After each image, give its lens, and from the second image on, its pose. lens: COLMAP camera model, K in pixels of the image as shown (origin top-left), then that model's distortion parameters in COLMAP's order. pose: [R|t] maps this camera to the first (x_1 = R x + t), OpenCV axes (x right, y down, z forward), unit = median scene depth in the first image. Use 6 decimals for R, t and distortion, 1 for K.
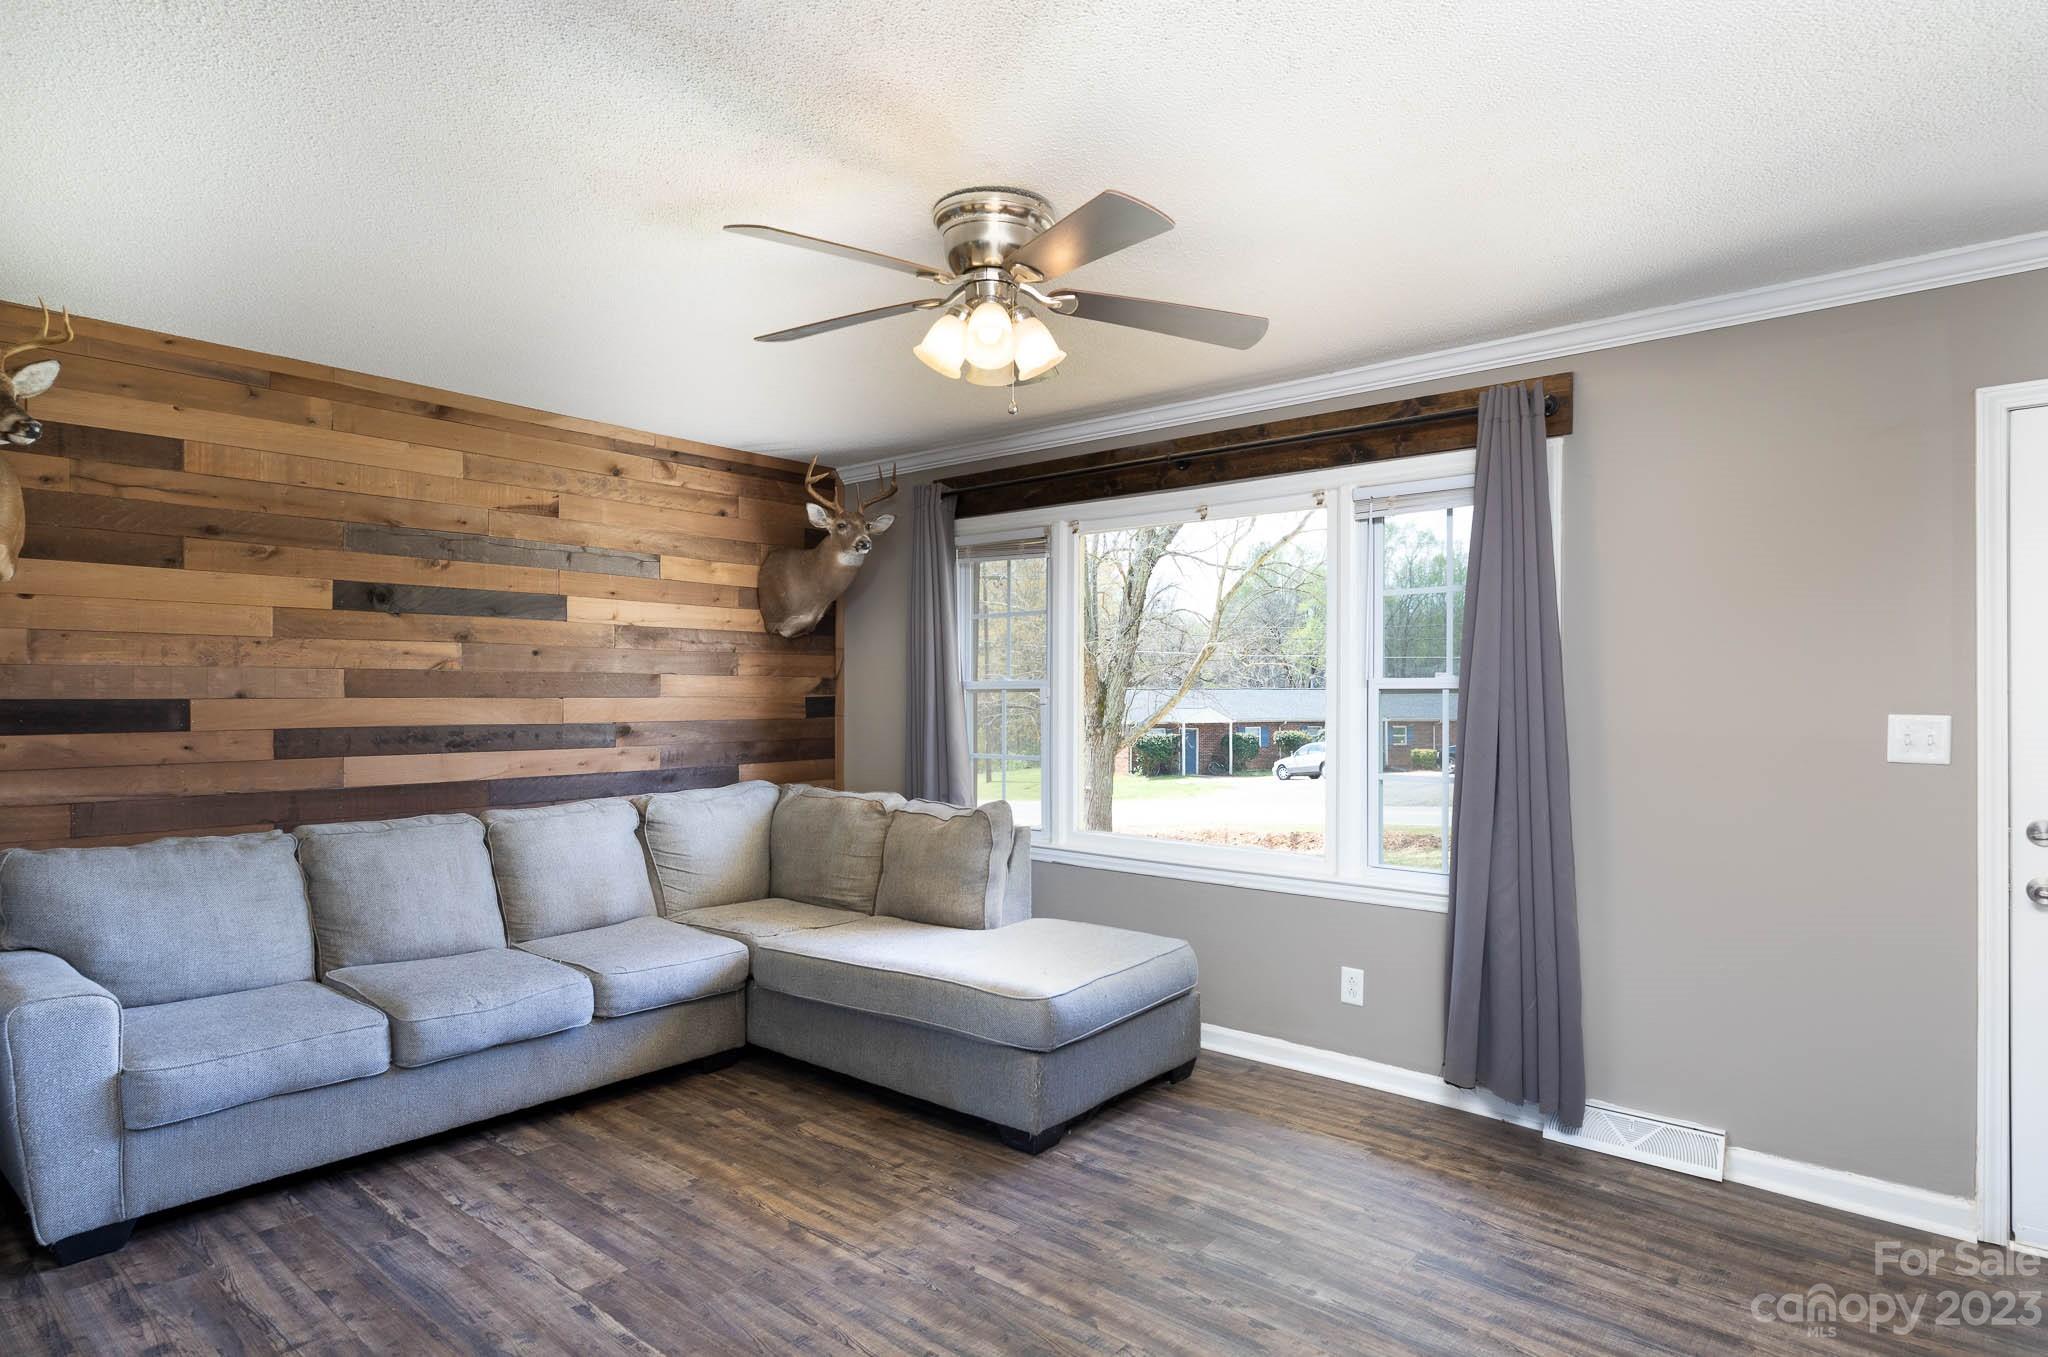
lens RADIAL K [[1115.8, 0, 1021.8], [0, 1115.8, 692.8], [0, 0, 1]] dist [0.007570, 0.000031]
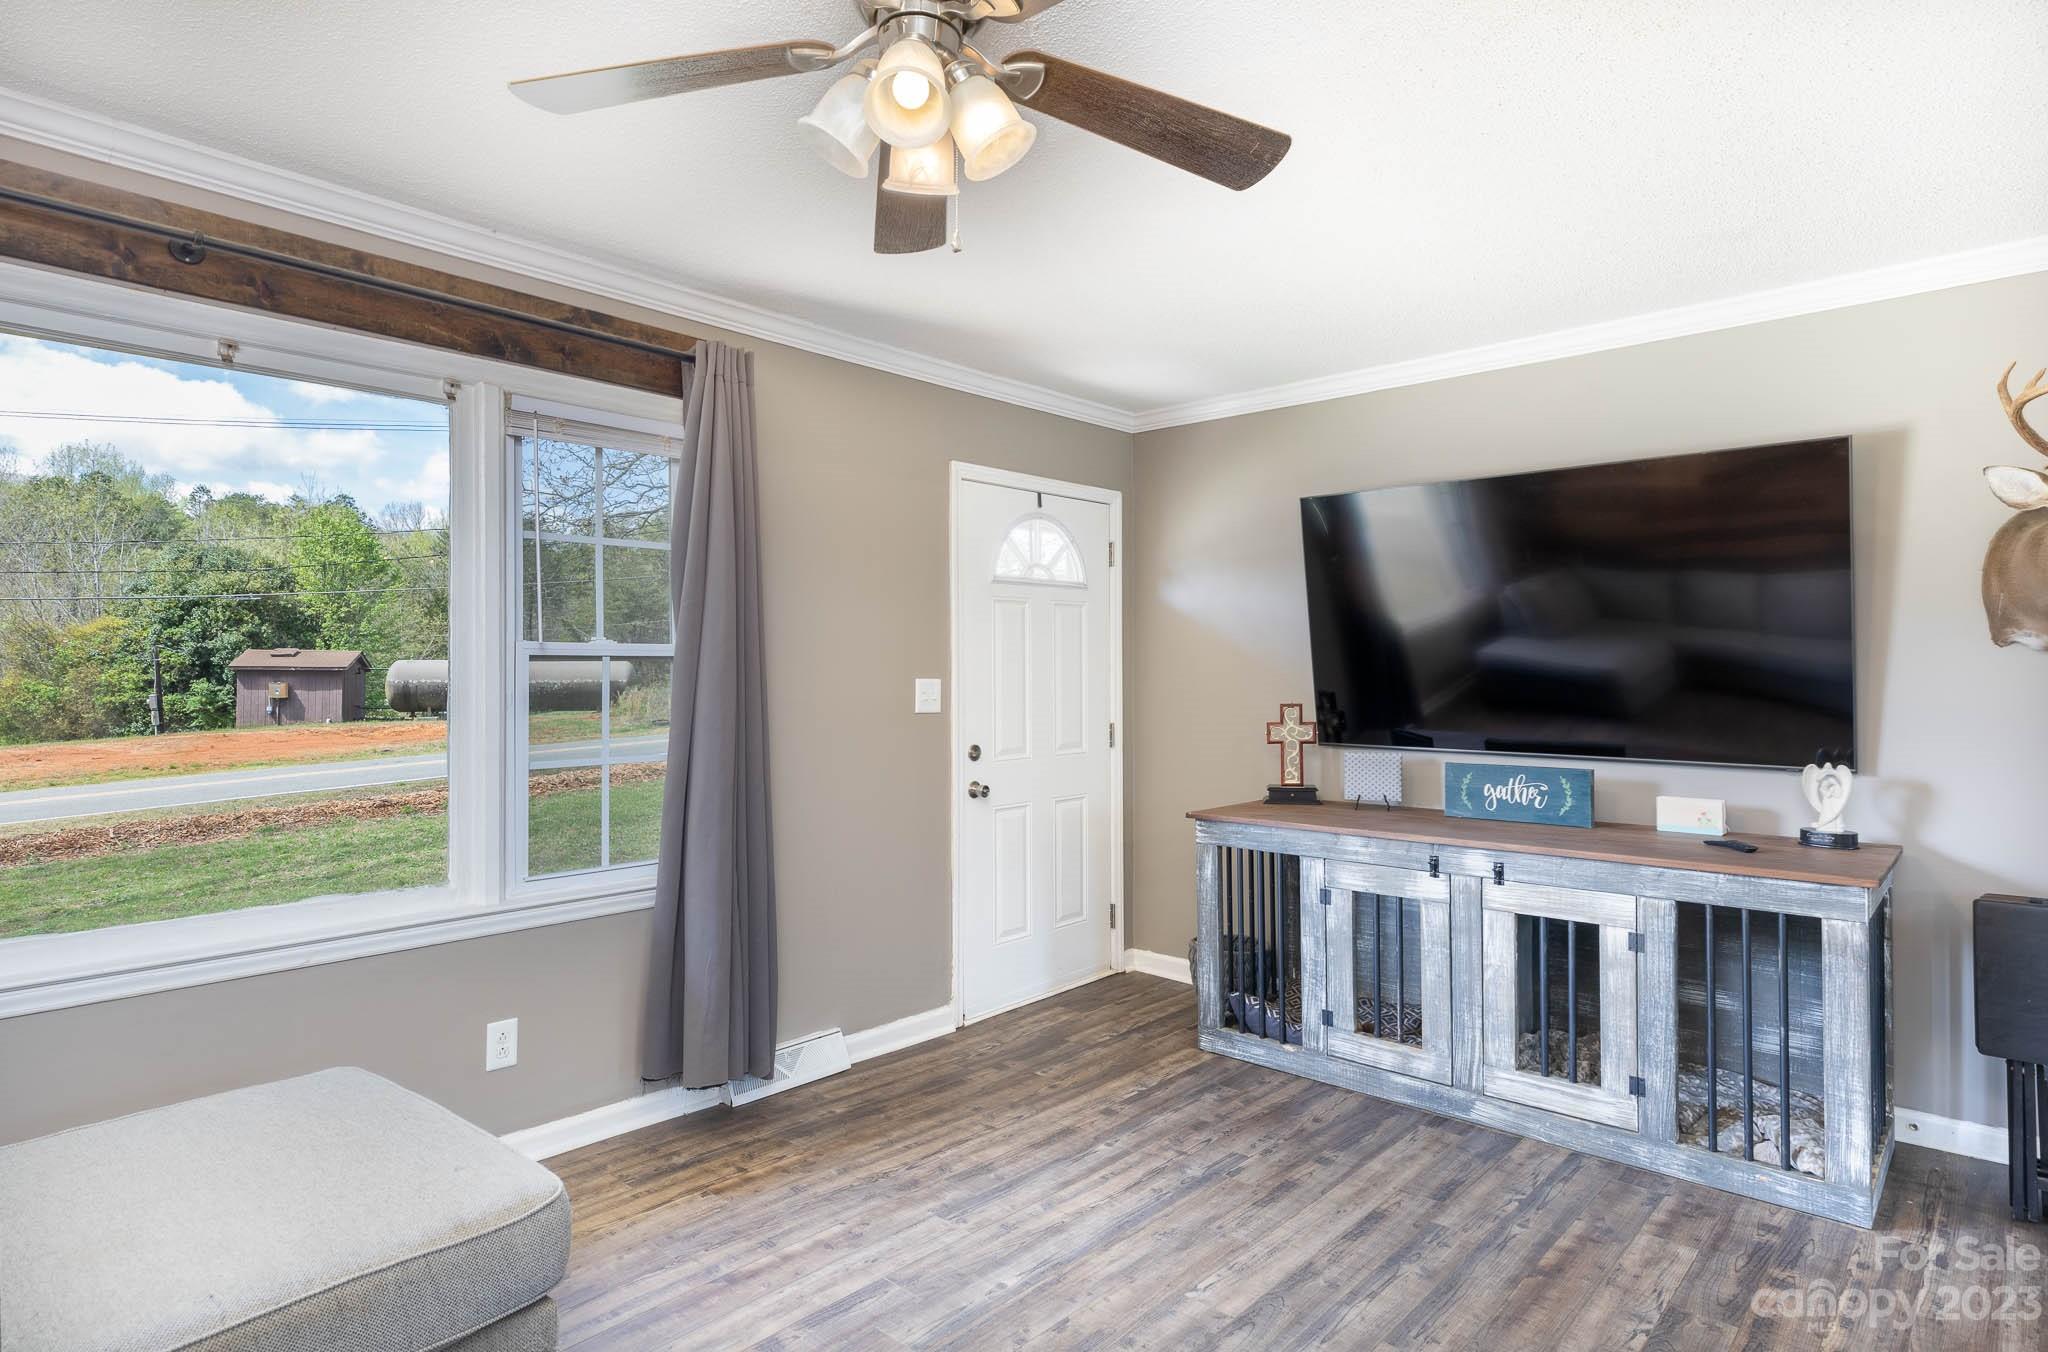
lens RADIAL K [[1115.8, 0, 1022.7], [0, 1115.8, 662.3], [0, 0, 1]] dist [0.007570, 0.000031]
pose [[0.031789, 0.004524, 0.999484, -0.577791], [-0.004443, 0.999981, -0.004385, 0.004347], [-0.999485, -0.004301, 0.031808, 0.784756]]
